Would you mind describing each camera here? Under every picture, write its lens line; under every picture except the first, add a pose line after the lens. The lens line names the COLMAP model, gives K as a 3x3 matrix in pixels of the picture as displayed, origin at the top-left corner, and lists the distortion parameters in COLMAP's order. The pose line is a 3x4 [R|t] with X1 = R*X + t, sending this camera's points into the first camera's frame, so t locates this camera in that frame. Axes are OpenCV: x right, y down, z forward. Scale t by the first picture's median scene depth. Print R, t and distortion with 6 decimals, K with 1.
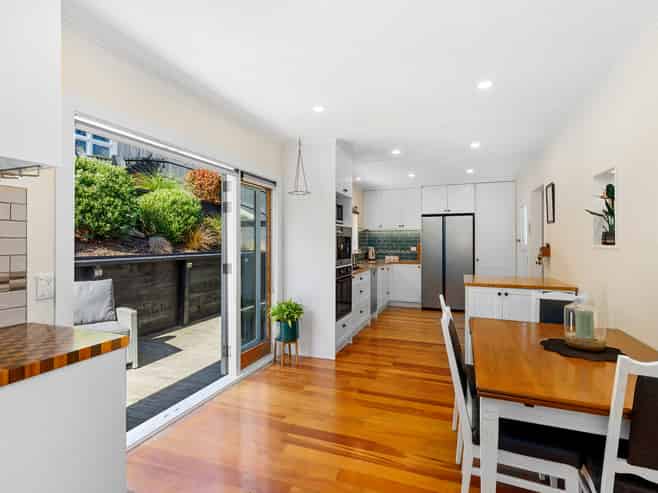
lens RADIAL K [[338.5, 0, 329.0], [0, 338.5, 246.5], [0, 0, 1]] dist [0.001492, 0.000659]
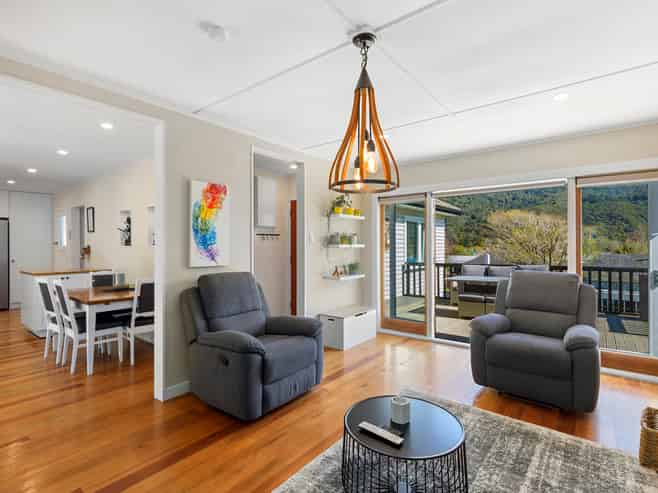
lens RADIAL K [[338.5, 0, 329.0], [0, 338.5, 246.5], [0, 0, 1]] dist [0.001492, 0.000659]
pose [[0.306565, -0.004888, 0.951837, -0.490154], [0.013342, 0.999911, 0.000838, 0.008957], [-0.951756, 0.012442, 0.306603, -0.517178]]
